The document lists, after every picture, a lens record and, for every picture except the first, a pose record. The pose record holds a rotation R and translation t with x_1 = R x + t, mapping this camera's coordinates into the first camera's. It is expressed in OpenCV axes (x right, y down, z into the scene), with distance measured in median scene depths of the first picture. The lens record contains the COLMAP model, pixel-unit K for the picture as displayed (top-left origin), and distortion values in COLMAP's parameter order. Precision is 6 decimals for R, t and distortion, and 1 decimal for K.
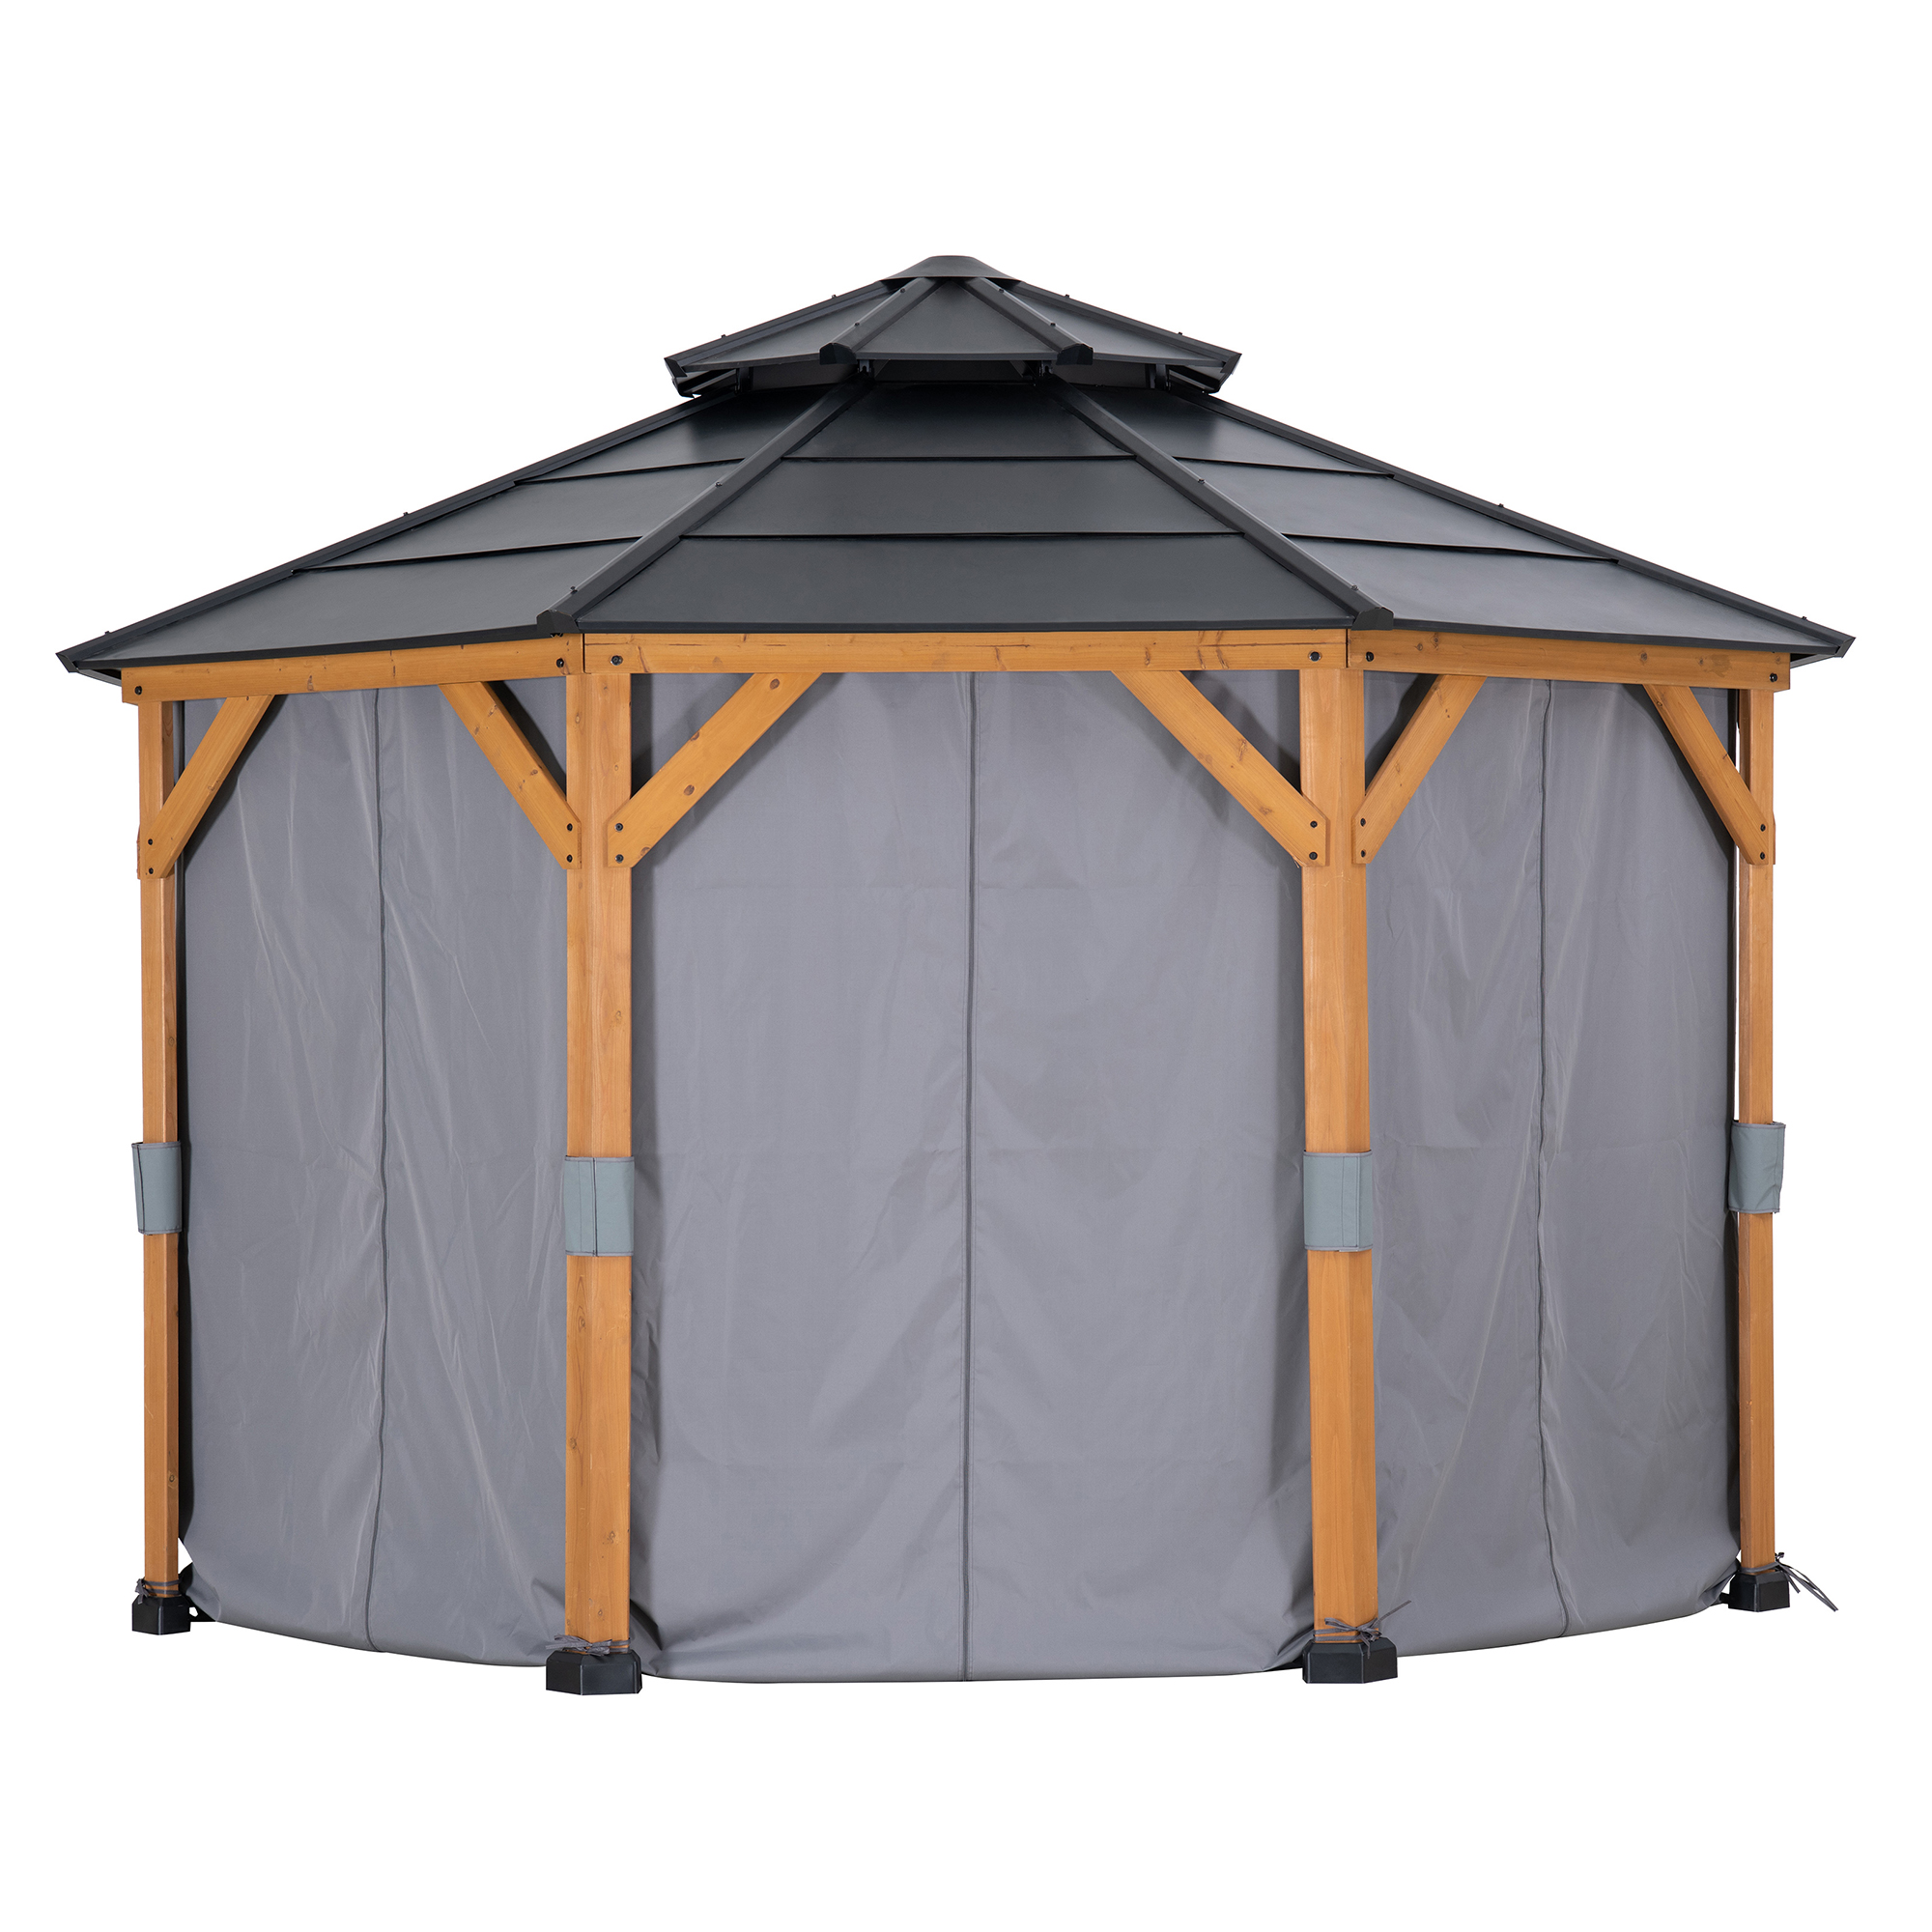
lens RADIAL K [[5370.4, 0, 966.0], [0, 5370.4, 966.0], [0, 0, 1]] dist [0.451823, -1.822450]
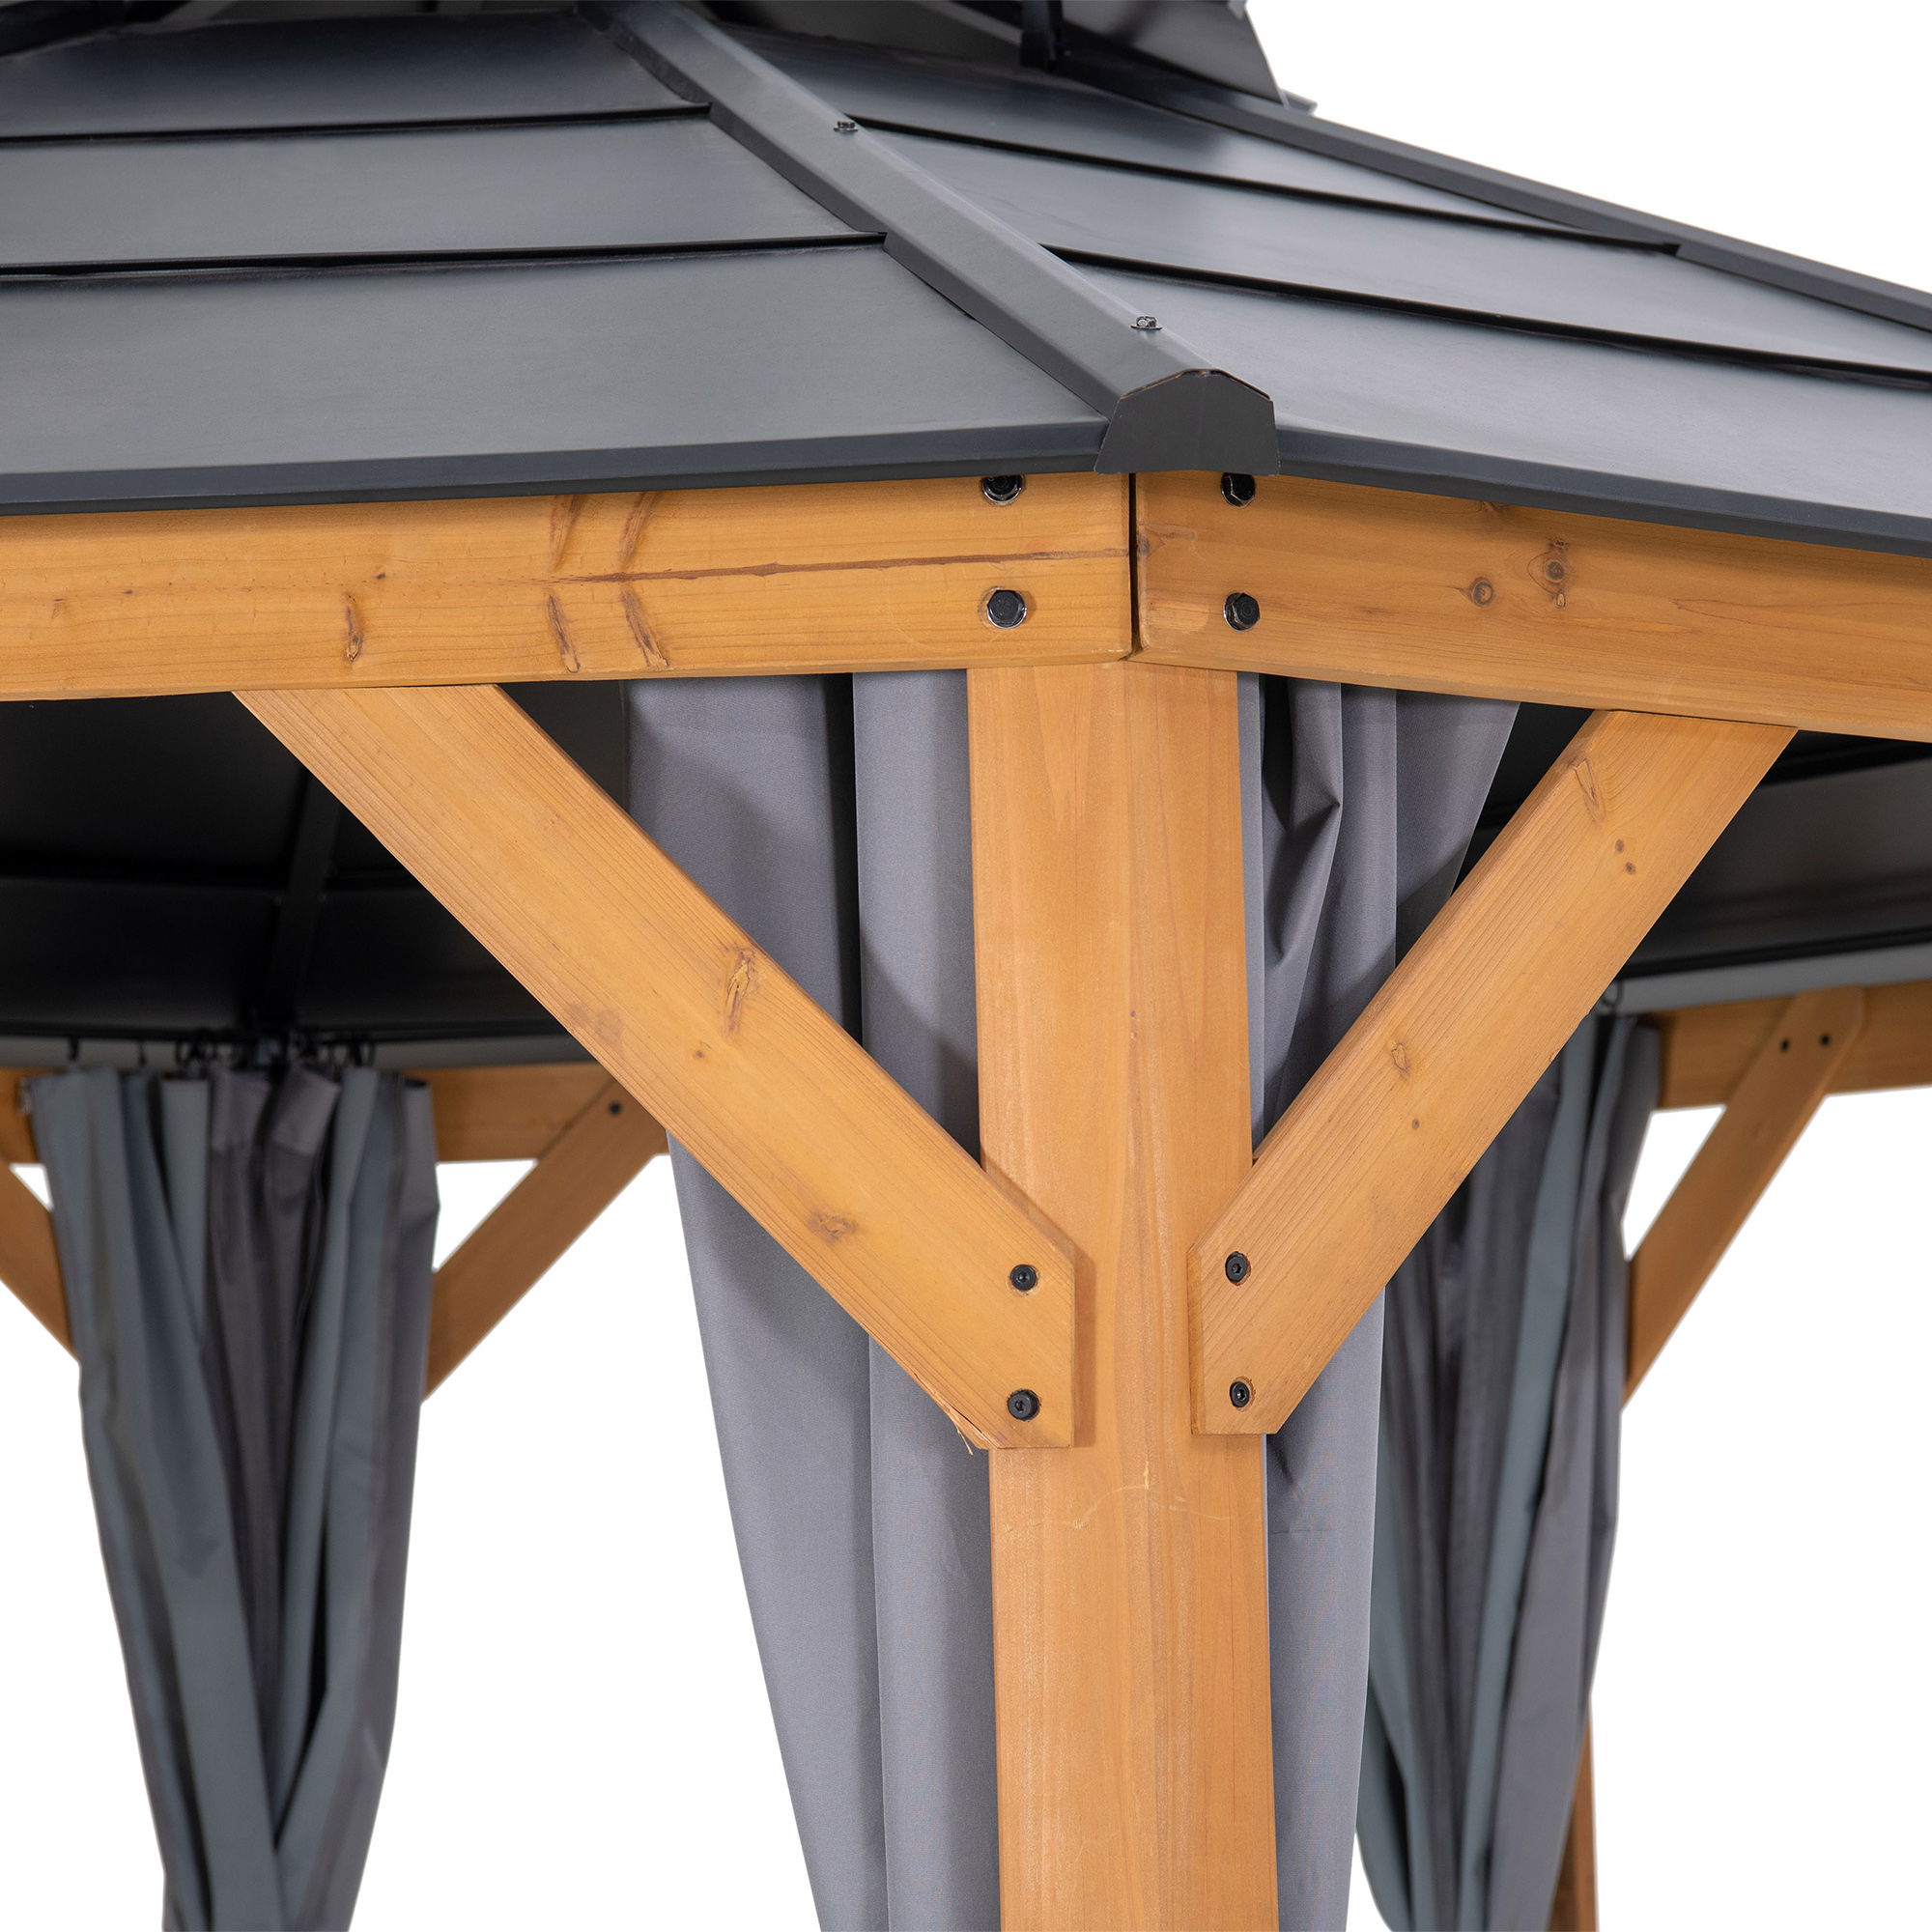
lens RADIAL K [[6465.6, 0, 966.0], [0, 6465.6, 966.0], [0, 0, 1]] dist [0.765994, -5.650922]
pose [[0.990705, -0.025437, -0.133626, 0.102399], [0.013094, 0.995632, -0.092443, -0.012979], [0.135394, 0.089834, 0.986711, 0.701174]]
